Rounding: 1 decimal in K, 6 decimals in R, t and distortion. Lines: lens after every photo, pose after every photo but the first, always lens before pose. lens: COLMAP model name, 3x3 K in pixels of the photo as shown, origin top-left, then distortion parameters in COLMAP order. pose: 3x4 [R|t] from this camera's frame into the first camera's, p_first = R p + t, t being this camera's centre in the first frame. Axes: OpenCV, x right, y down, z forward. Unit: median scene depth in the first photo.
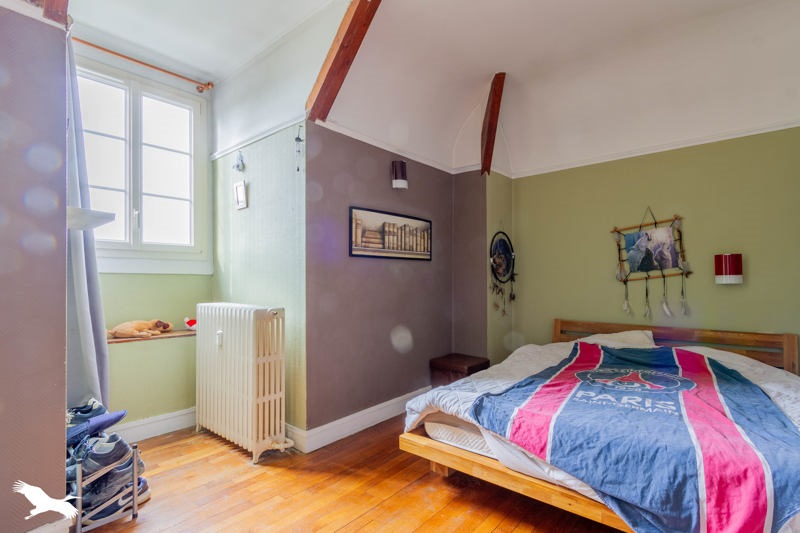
lens RADIAL K [[374.1, 0, 401.7], [0, 374.1, 278.8], [0, 0, 1]] dist [-0.000833, -0.000109]
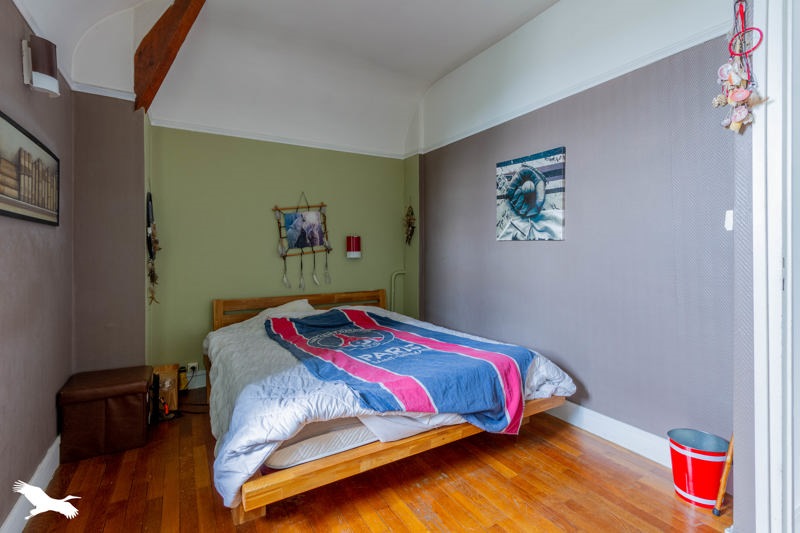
lens RADIAL K [[385.3, 0, 402.1], [0, 385.3, 250.9], [0, 0, 1]] dist [-0.001157, -0.000207]
pose [[0.322440, 0.000837, 0.946589, -0.376841], [0.001488, 0.999998, -0.001392, -0.008591], [-0.946589, 0.001857, 0.322438, 0.336093]]
